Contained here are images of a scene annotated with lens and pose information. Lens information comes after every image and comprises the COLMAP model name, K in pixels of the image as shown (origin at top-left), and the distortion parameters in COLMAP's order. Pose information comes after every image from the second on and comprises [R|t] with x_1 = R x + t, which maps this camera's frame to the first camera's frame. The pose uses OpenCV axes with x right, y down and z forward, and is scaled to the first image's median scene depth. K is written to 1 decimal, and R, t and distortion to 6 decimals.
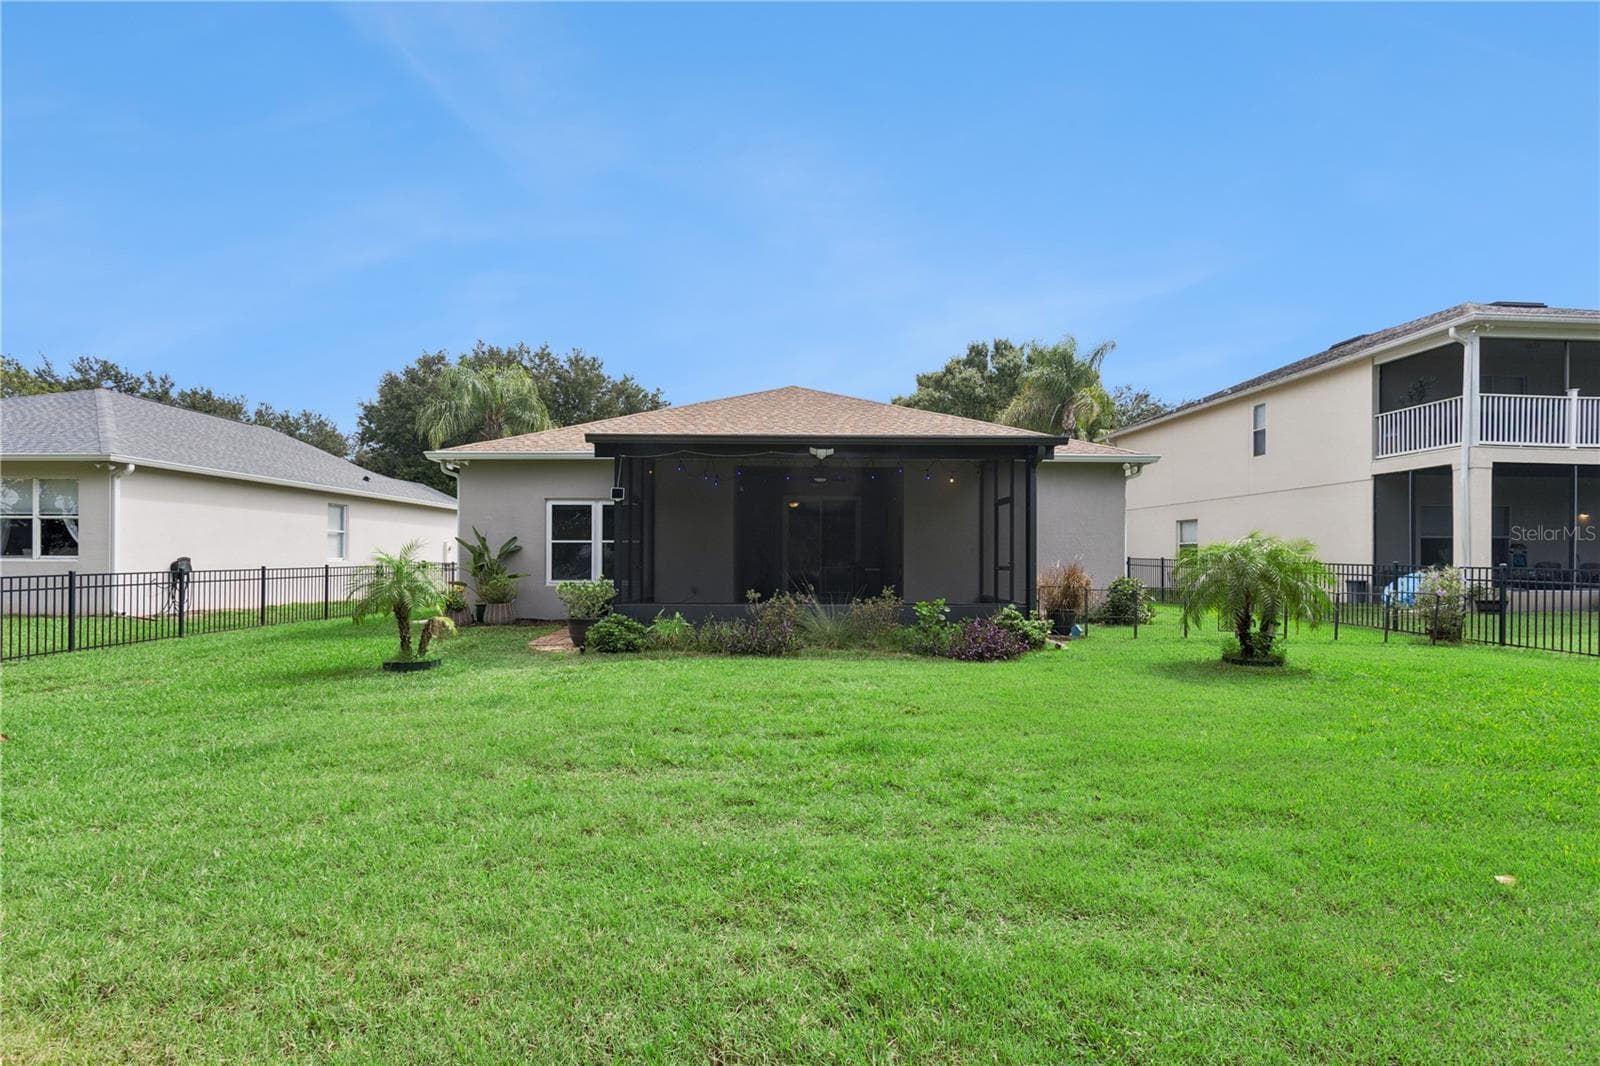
lens RADIAL K [[770.8, 0, 802.3], [0, 770.8, 563.9], [0, 0, 1]] dist [-0.000002, 0.000096]
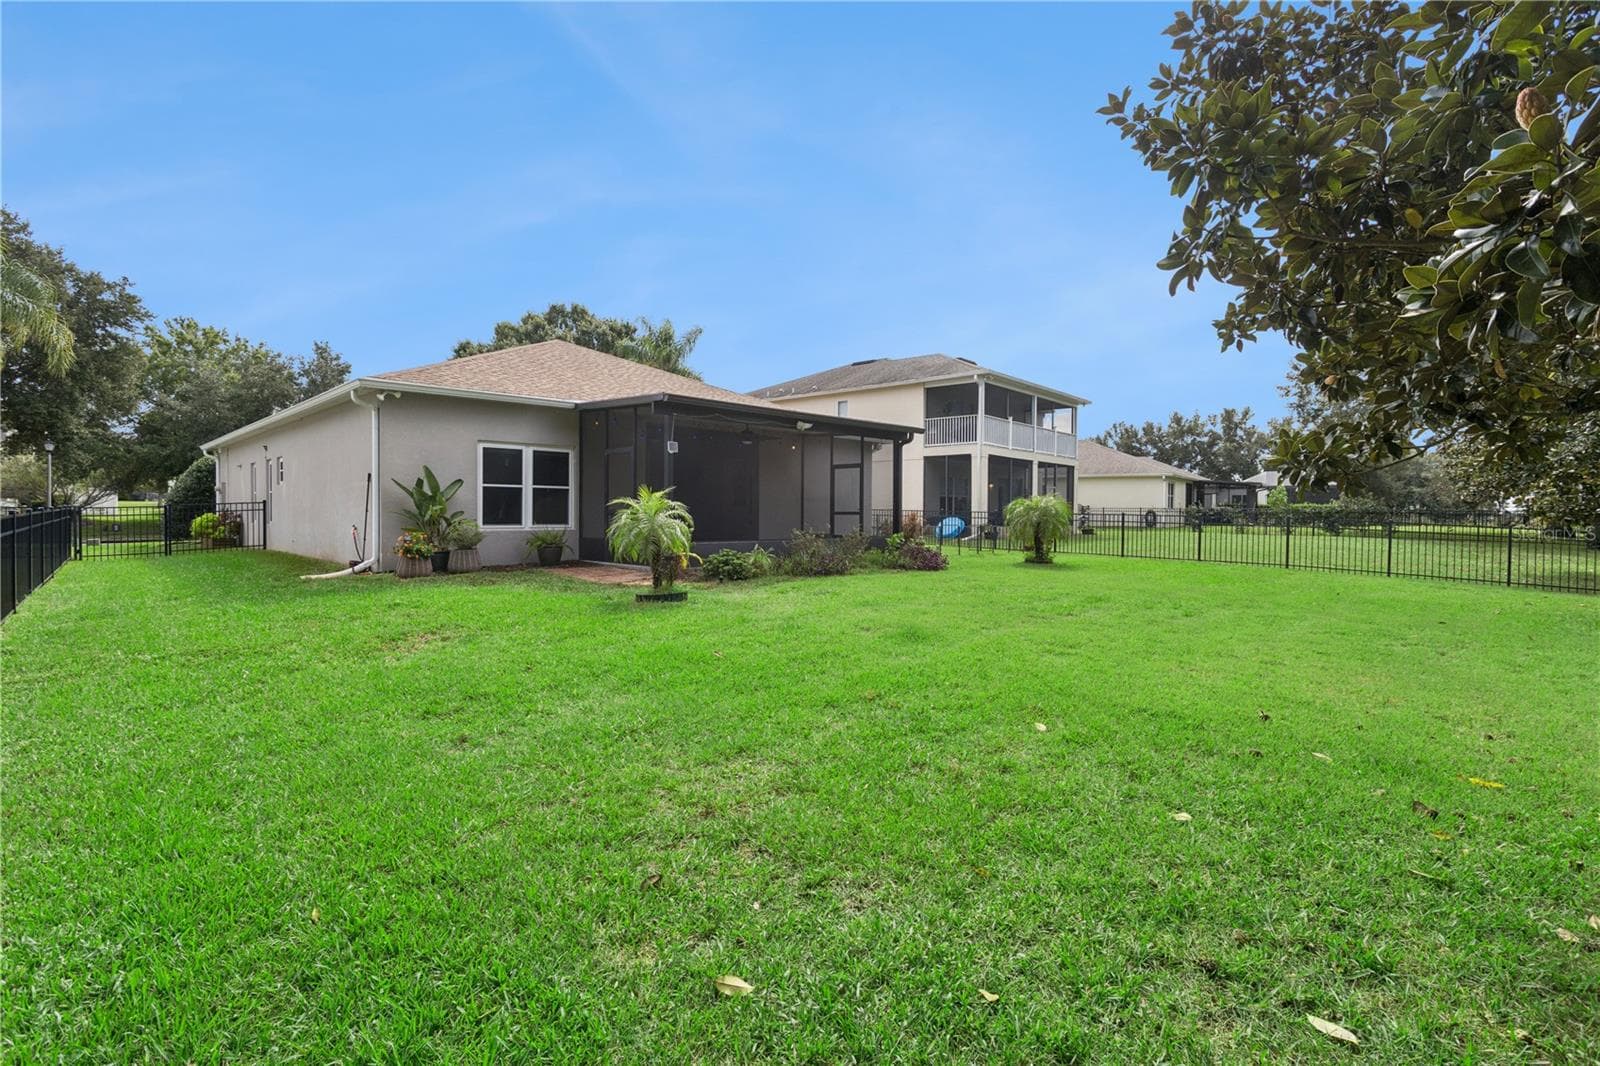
lens RADIAL K [[770.8, 0, 797.3], [0, 770.8, 529.3], [0, 0, 1]] dist [-0.000002, 0.000096]
pose [[0.719620, -0.013286, 0.694241, -0.709438], [0.000255, 0.999822, 0.018869, 0.007679], [-0.694368, -0.013402, 0.719496, 0.035738]]
